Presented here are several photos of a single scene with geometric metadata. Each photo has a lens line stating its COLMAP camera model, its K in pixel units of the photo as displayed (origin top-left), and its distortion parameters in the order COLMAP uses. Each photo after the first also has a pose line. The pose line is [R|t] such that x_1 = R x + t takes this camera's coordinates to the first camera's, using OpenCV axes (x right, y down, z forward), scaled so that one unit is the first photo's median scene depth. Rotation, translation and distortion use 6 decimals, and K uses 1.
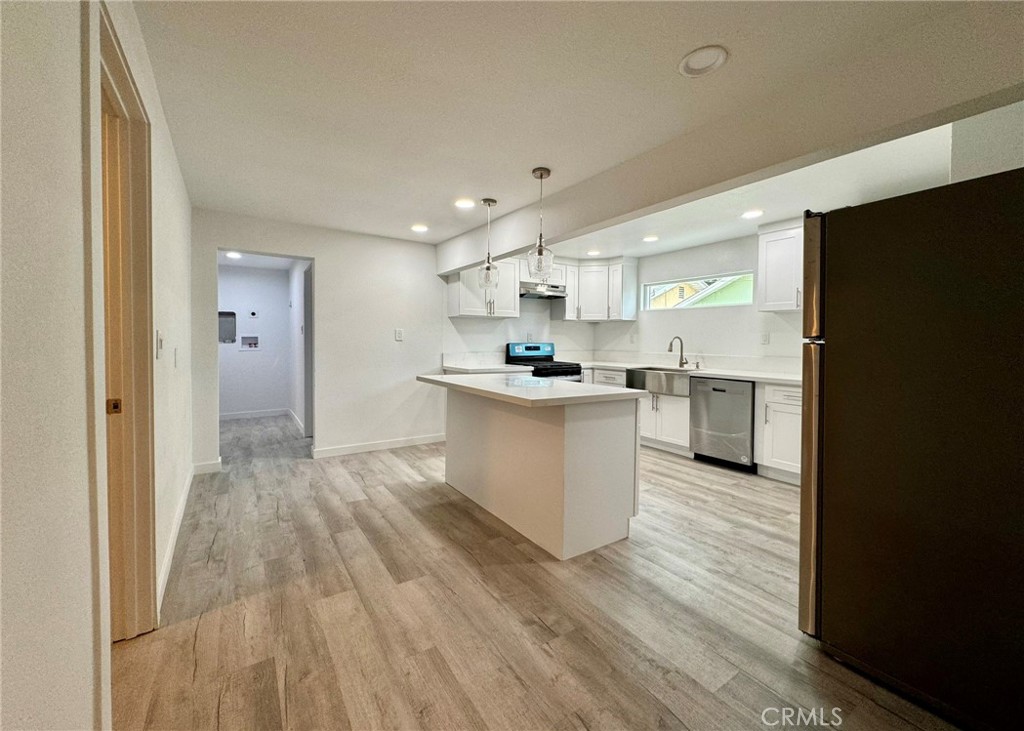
lens RADIAL K [[406.1, 0, 504.5], [0, 406.1, 345.5], [0, 0, 1]] dist [-0.001124, -0.000061]
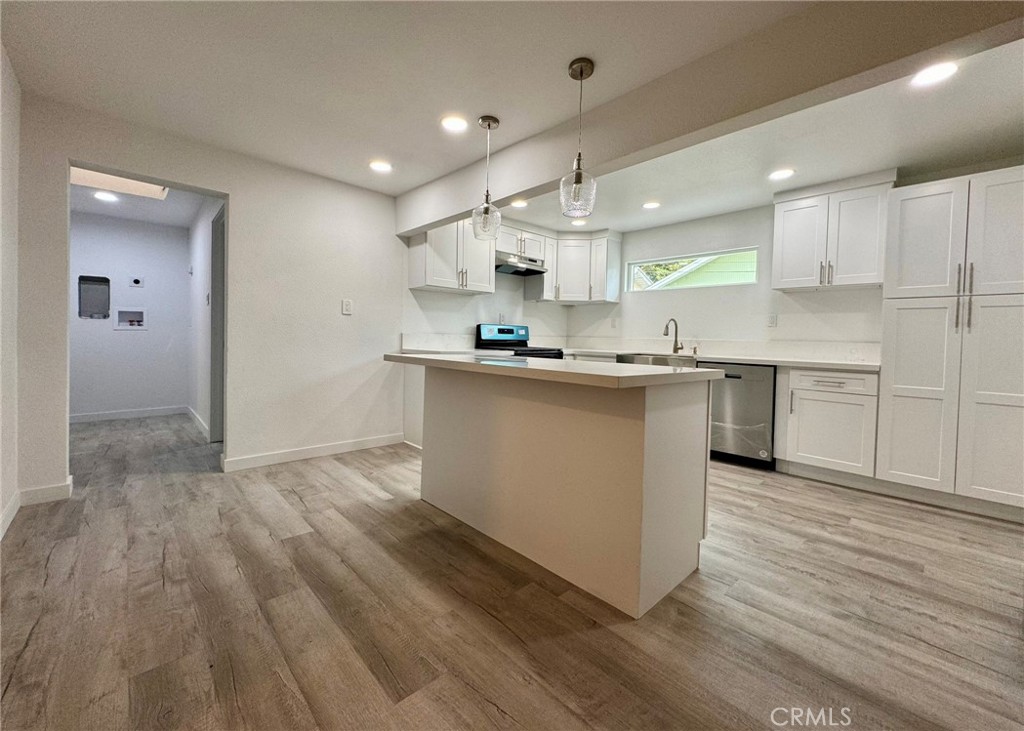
lens RADIAL K [[406.1, 0, 504.5], [0, 406.1, 345.5], [0, 0, 1]] dist [-0.001124, -0.000061]
pose [[0.985185, 0.013130, 0.170990, -0.124892], [-0.014438, 0.999875, 0.006409, 0.049359], [-0.170884, -0.008783, 0.985252, 0.243444]]
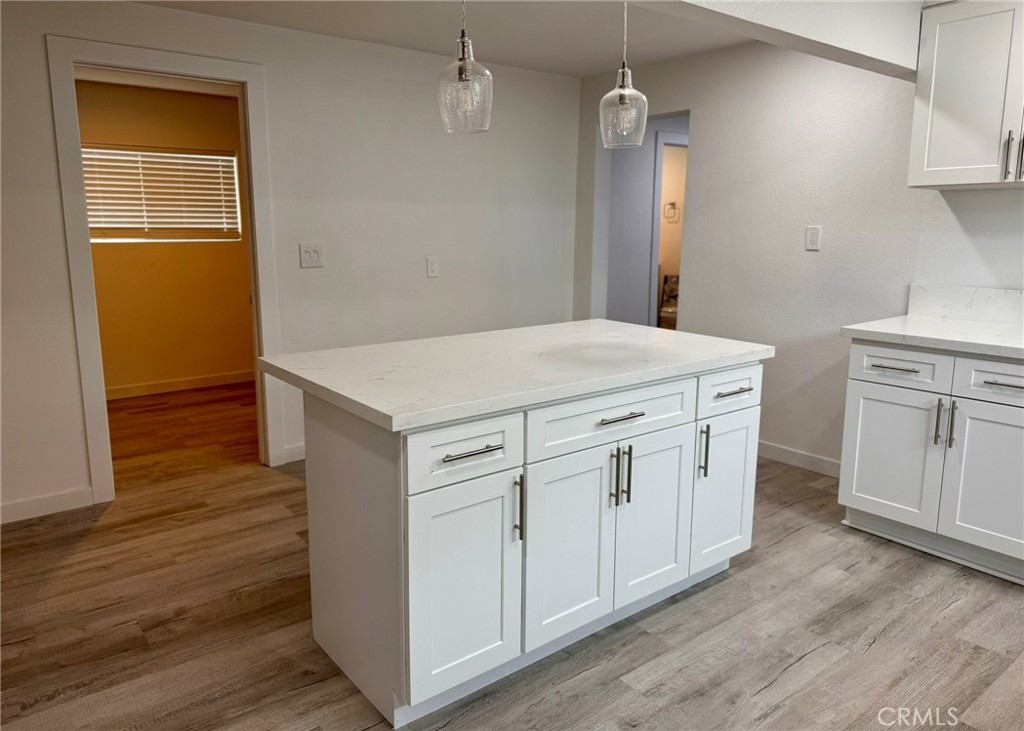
lens RADIAL K [[742.5, 0, 531.9], [0, 742.5, 346.5], [0, 0, 1]] dist [-0.001247, -0.003632]
pose [[0.099260, 0.158118, -0.982418, 0.748768], [-0.015436, 0.987420, 0.157364, -0.042660], [0.994942, -0.000455, 0.100453, 0.772053]]
